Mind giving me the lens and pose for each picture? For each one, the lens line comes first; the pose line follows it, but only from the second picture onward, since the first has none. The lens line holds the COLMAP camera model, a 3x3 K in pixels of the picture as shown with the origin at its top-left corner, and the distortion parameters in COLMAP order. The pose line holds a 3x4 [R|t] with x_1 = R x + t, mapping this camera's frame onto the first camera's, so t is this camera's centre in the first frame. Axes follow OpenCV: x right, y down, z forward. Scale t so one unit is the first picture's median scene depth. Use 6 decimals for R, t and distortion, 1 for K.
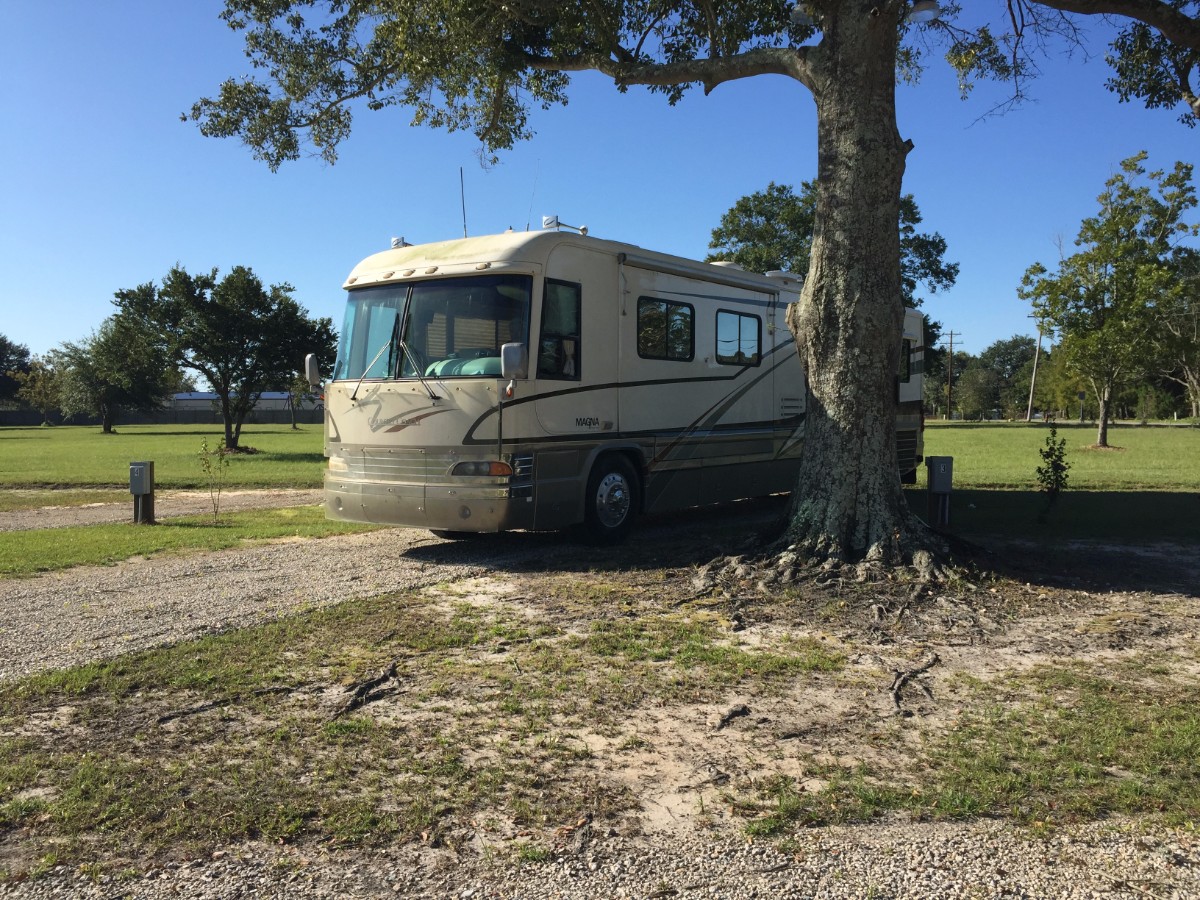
lens RADIAL K [[1024.6, 0, 600.0], [0, 1024.6, 450.0], [0, 0, 1]] dist [0.076988, -0.006653]
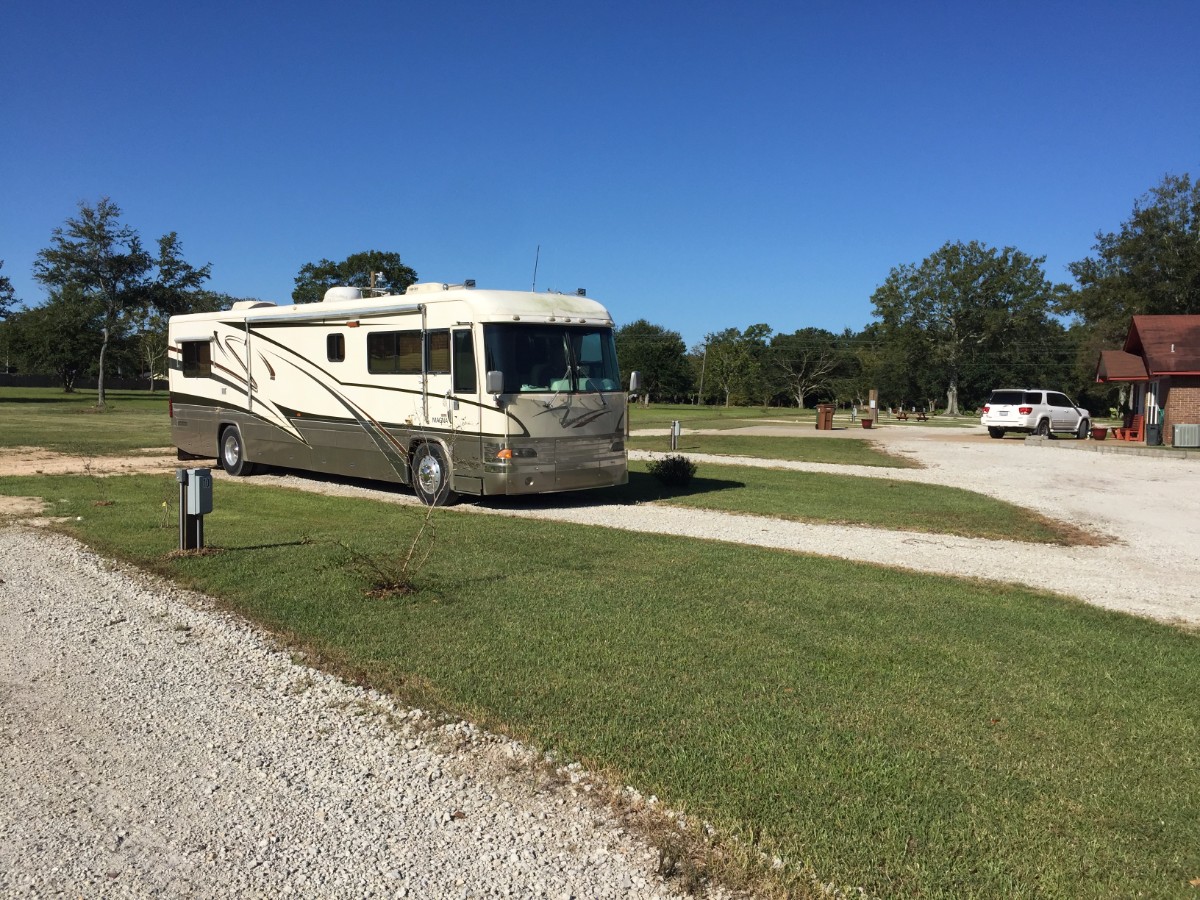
lens RADIAL K [[1022.0, 0, 622.5], [0, 1022.0, 473.6], [0, 0, 1]] dist [0.030083, -0.015620]
pose [[0.179357, -0.091627, 0.979508, -1.621074], [0.033025, 0.995653, 0.087090, -0.076051], [-0.983230, 0.016728, 0.181603, 0.645222]]
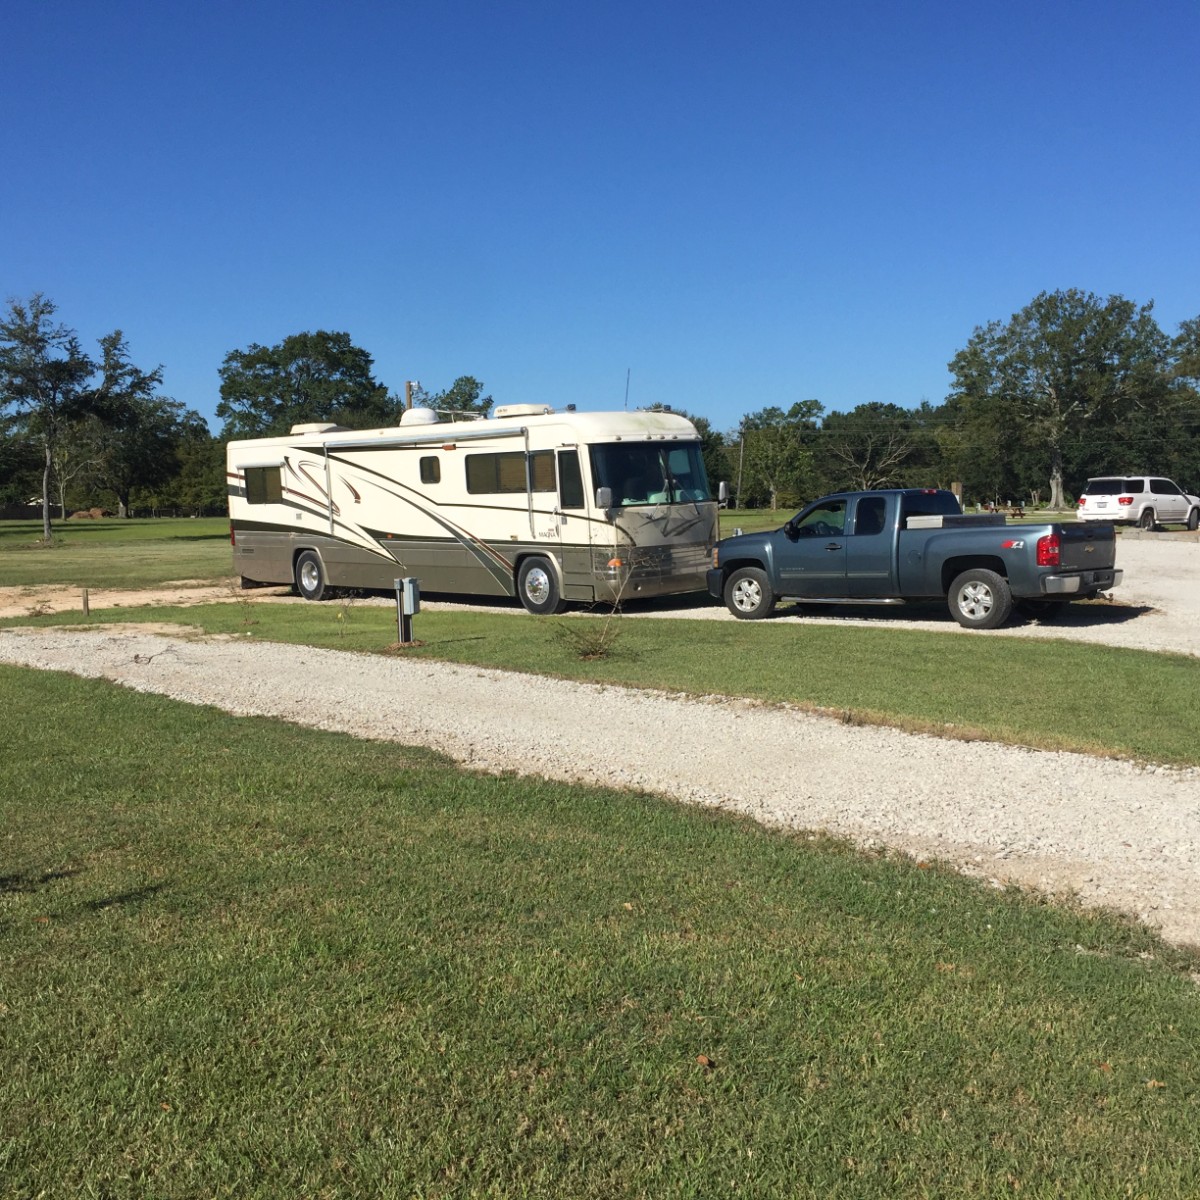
lens RADIAL K [[1352.5, 0, 647.3], [0, 1352.5, 638.8], [0, 0, 1]] dist [0.010961, 0.038515]
pose [[0.164450, -0.124193, 0.978536, -2.278883], [0.074229, 0.990787, 0.113274, -0.099715], [-0.983588, 0.054008, 0.172154, 0.663519]]
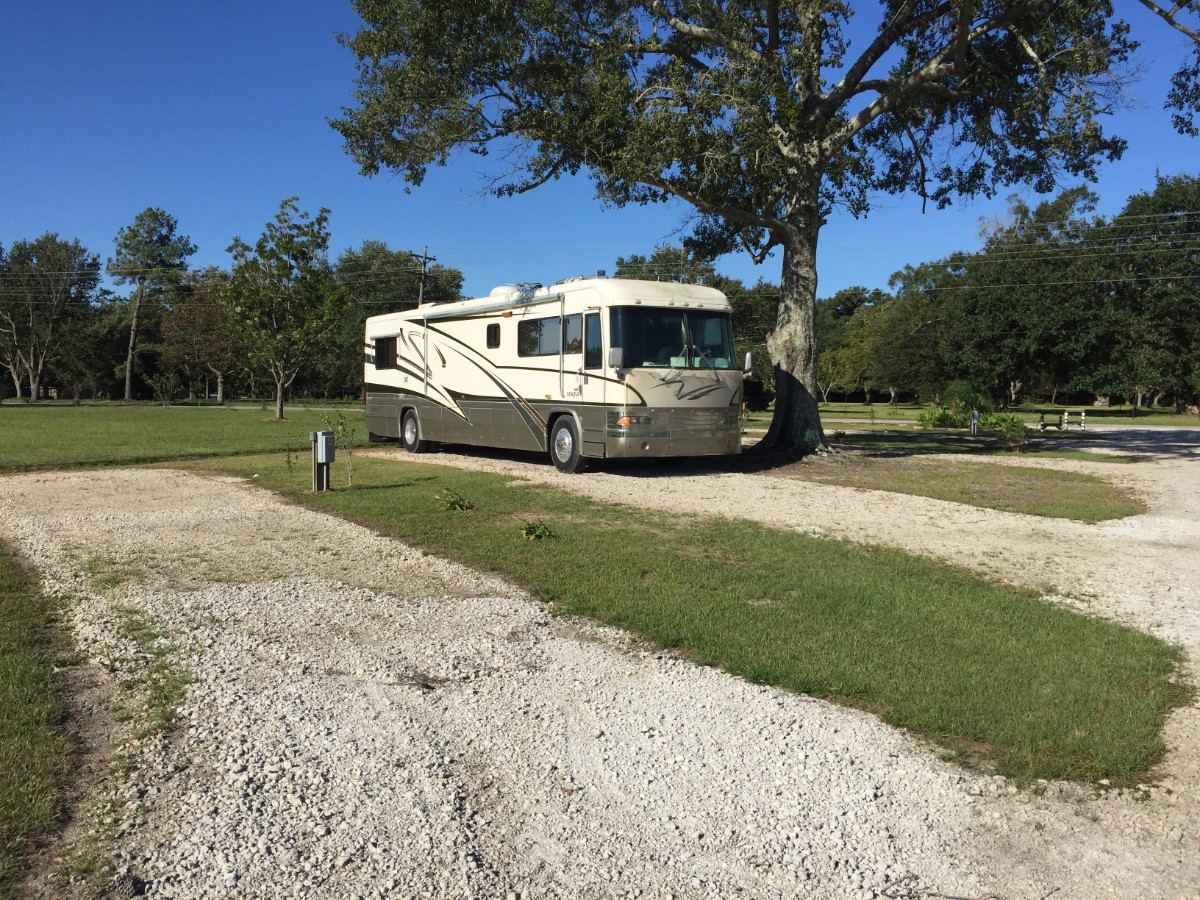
lens RADIAL K [[1030.9, 0, 600.0], [0, 1030.9, 450.0], [0, 0, 1]] dist [0.045804, -0.008048]
pose [[0.383013, -0.041918, 0.922791, -1.764996], [0.027038, 0.999051, 0.034160, 0.002818], [-0.923347, 0.011867, 0.383783, 0.480327]]
